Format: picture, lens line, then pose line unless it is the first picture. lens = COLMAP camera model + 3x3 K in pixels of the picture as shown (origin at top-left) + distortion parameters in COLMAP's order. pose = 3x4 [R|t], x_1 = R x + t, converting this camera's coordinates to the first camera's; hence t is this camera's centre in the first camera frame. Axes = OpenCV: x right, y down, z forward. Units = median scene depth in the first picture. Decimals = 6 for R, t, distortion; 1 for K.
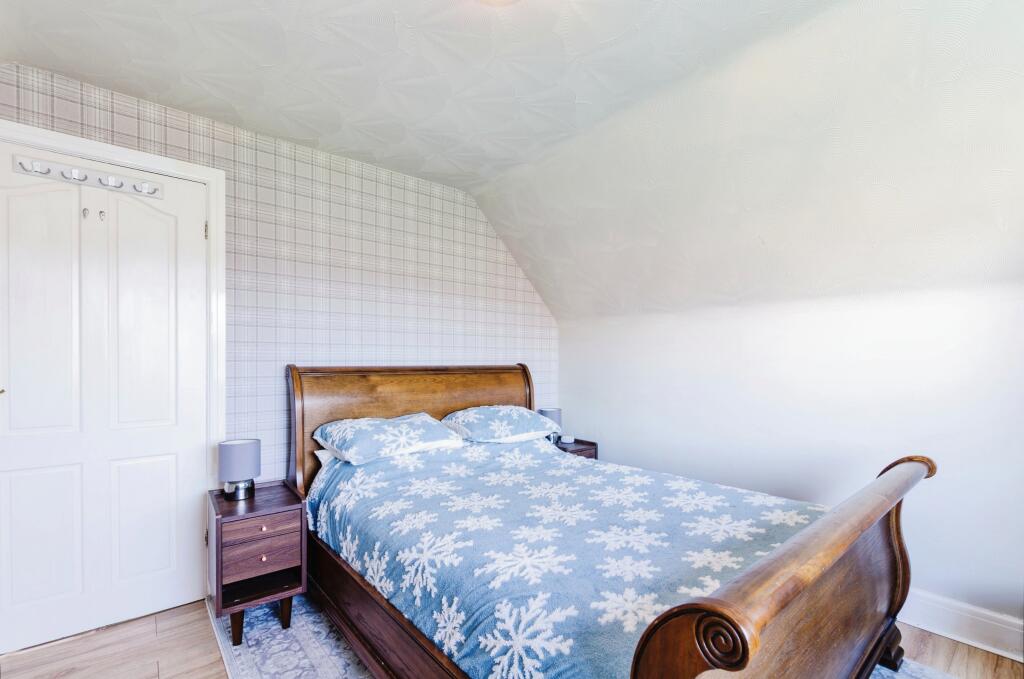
lens RADIAL K [[448.9, 0, 527.6], [0, 448.9, 365.4], [0, 0, 1]] dist [0.006314, -0.000921]
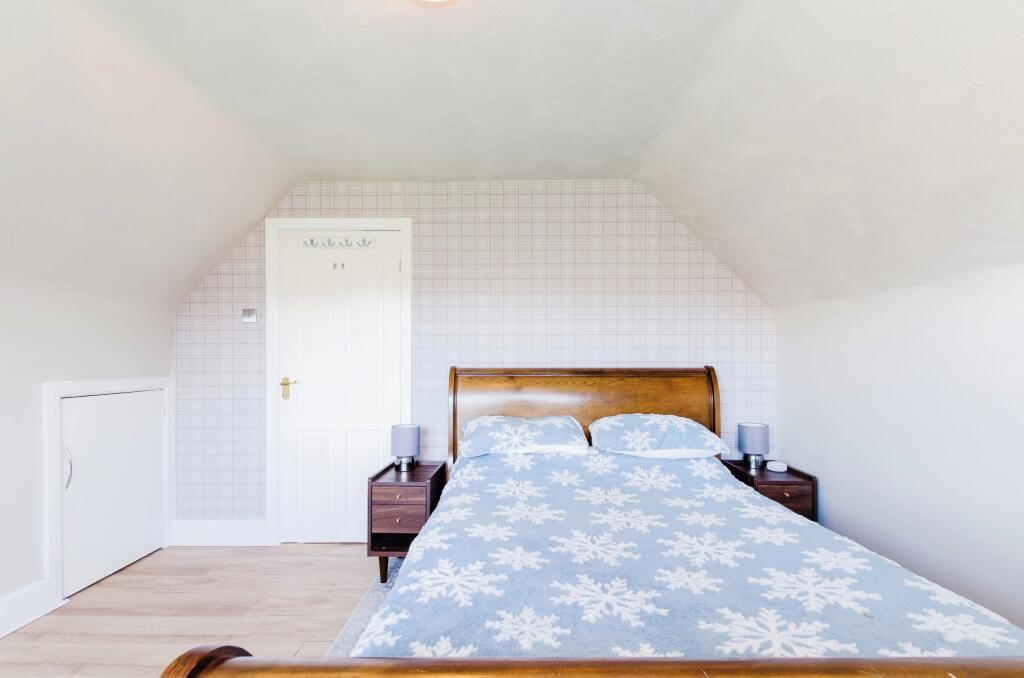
lens RADIAL K [[448.9, 0, 512.3], [0, 448.9, 361.0], [0, 0, 1]] dist [0.006314, -0.000921]
pose [[0.753682, -0.004277, -0.657225, 0.396182], [-0.004821, 0.999916, -0.012036, -0.002331], [0.657222, 0.012240, 0.753598, 0.212682]]
